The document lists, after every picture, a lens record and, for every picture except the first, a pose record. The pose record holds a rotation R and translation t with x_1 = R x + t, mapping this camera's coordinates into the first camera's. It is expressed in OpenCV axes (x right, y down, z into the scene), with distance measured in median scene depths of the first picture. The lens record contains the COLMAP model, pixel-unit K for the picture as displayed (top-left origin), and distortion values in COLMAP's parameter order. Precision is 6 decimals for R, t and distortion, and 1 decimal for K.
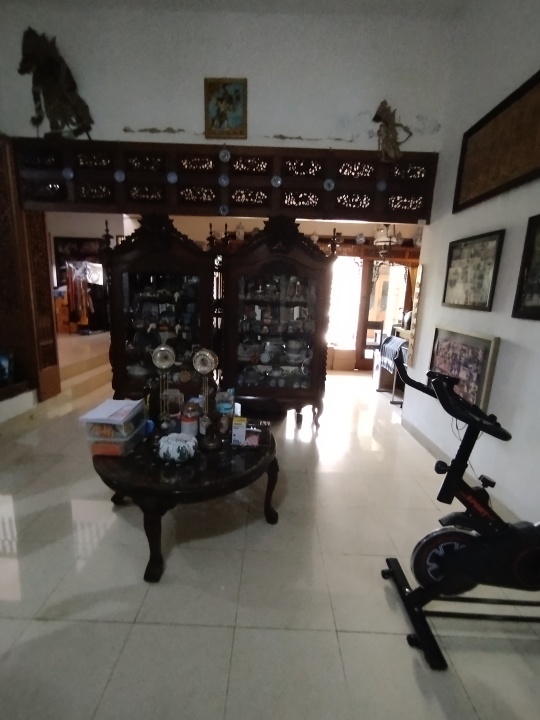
lens RADIAL K [[328.2, 0, 265.7], [0, 328.2, 359.4], [0, 0, 1]] dist [-0.019662, 0.006604]
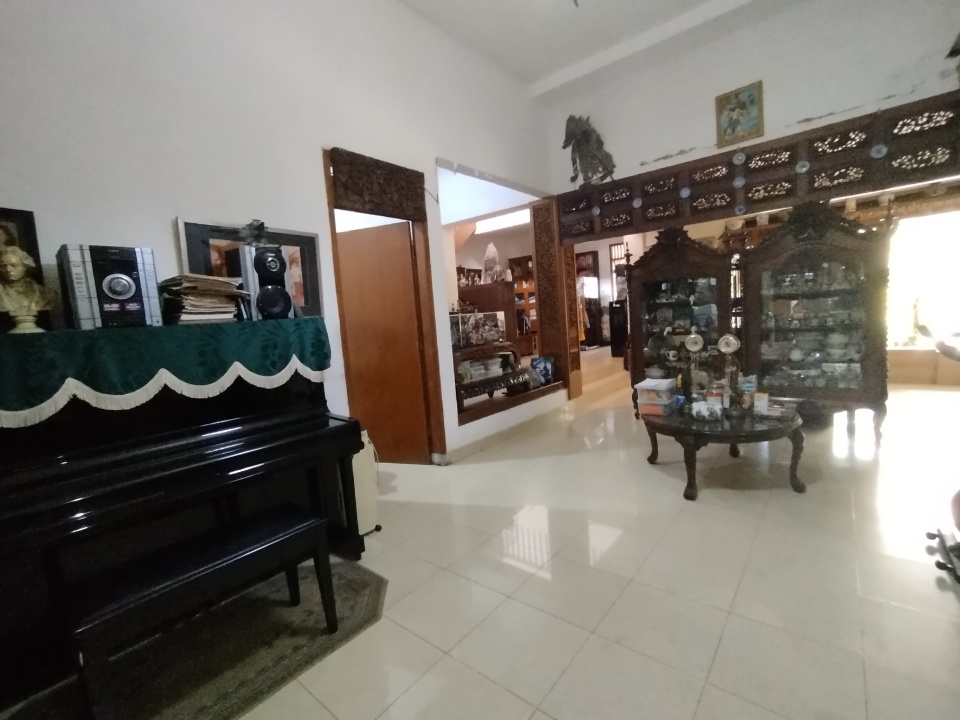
lens RADIAL K [[437.7, 0, 482.5], [0, 437.7, 355.3], [0, 0, 1]] dist [-0.019662, 0.006604]
pose [[0.782206, -0.036174, -0.621968, 0.068728], [-0.013790, 0.997063, -0.075333, 0.105643], [0.622867, 0.067503, 0.779410, -0.520526]]
